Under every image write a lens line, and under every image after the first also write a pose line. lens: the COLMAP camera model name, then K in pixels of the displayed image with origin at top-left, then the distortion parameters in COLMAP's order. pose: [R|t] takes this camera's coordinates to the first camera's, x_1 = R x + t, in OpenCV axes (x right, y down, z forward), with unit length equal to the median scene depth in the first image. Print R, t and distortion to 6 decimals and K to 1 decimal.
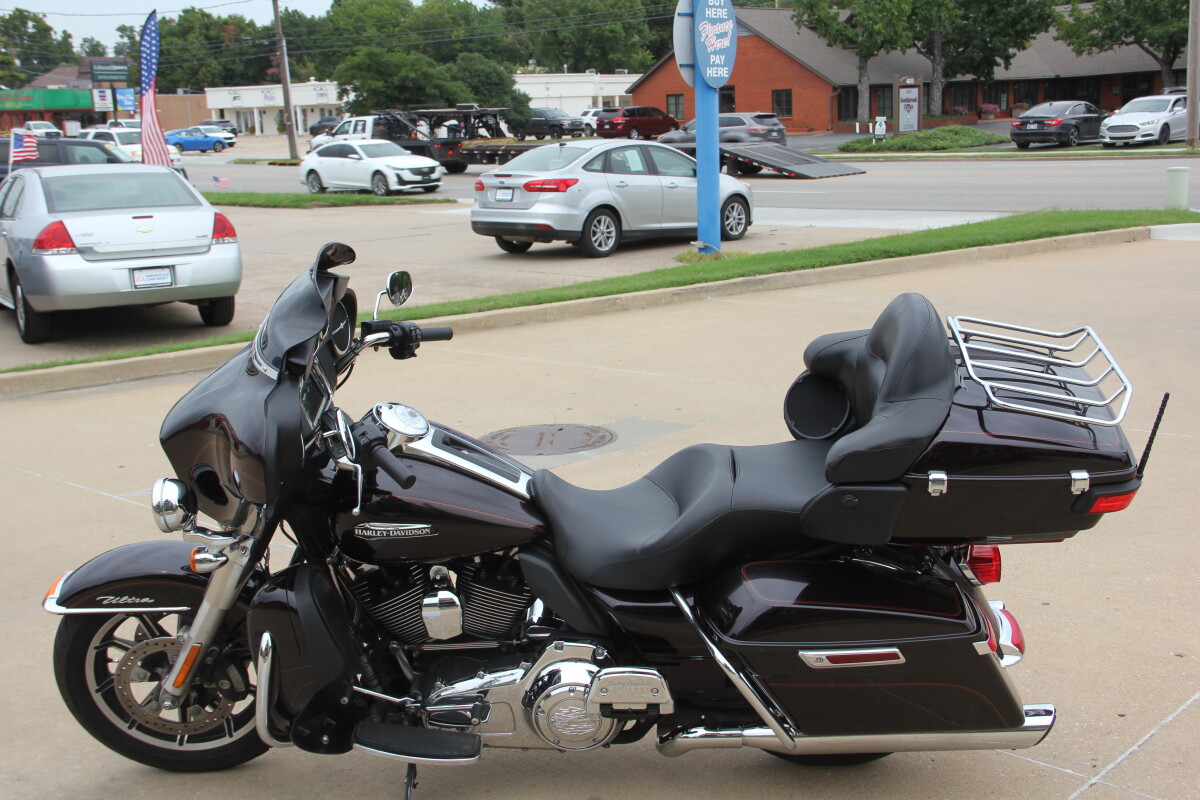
lens RADIAL K [[1440.6, 0, 630.5], [0, 1440.6, 407.5], [0, 0, 1]] dist [0.091783, 0.000000]
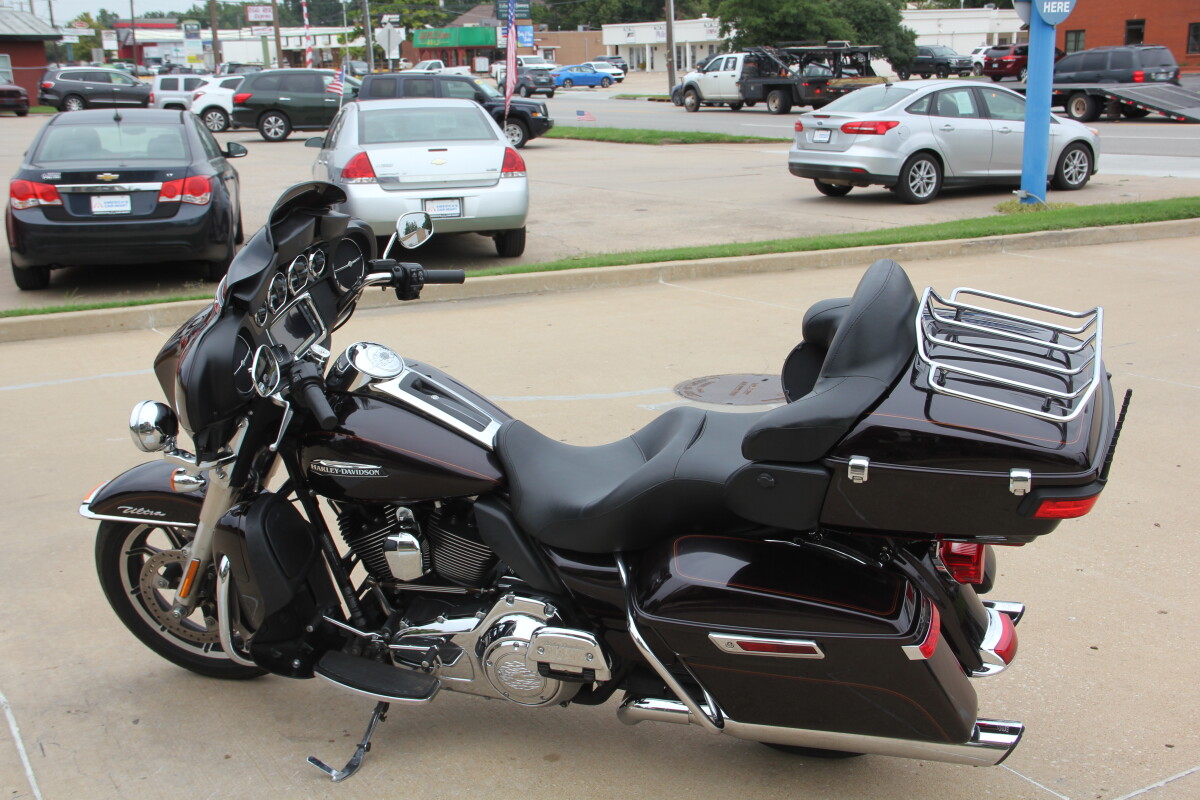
lens RADIAL K [[1440.6, 0, 632.2], [0, 1440.6, 413.0], [0, 0, 1]] dist [0.091783, 0.000000]
pose [[0.963021, 0.076944, -0.258205, 0.248529], [-0.065352, 0.996443, 0.053193, -0.018305], [0.261380, -0.034352, 0.964625, 0.064806]]
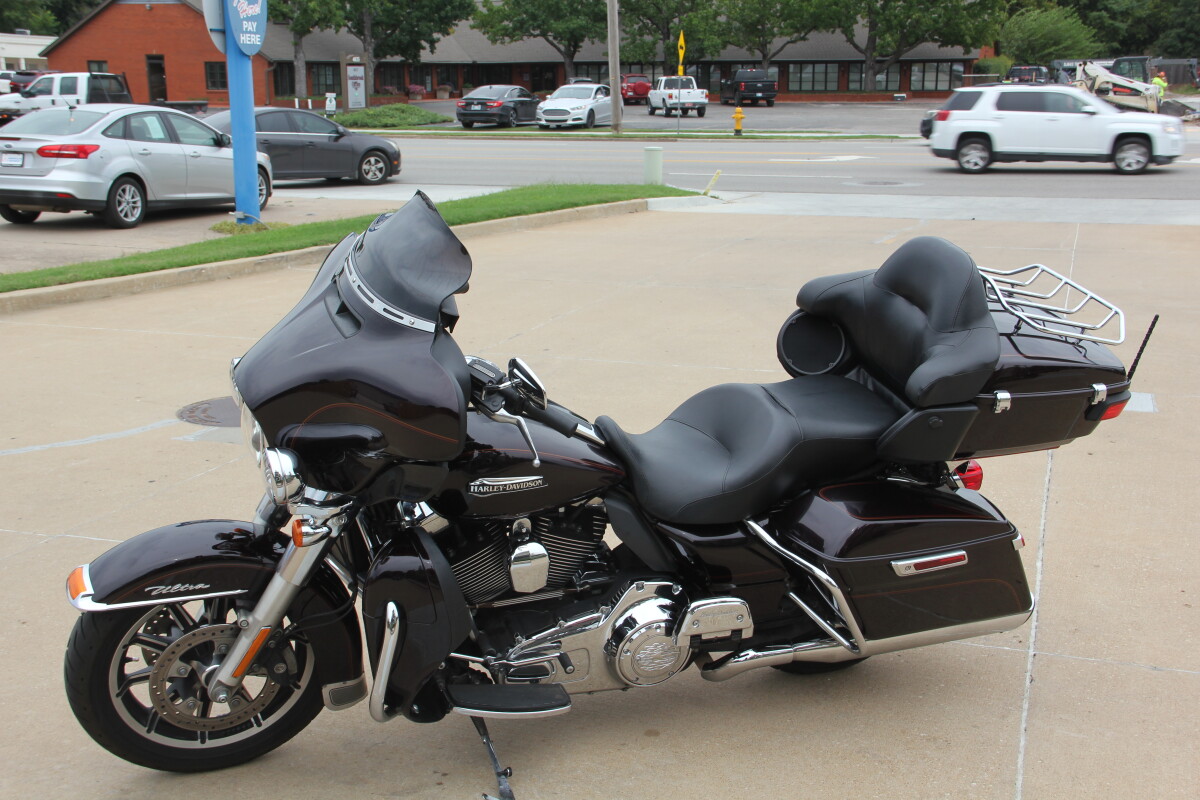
lens RADIAL K [[1389.7, 0, 607.9], [0, 1389.7, 410.1], [0, 0, 1]] dist [0.079797, 0.000000]
pose [[0.922686, -0.059191, 0.380983, -0.394159], [0.050445, 0.998184, 0.032912, 0.006075], [-0.382239, -0.011149, 0.923996, 0.088670]]
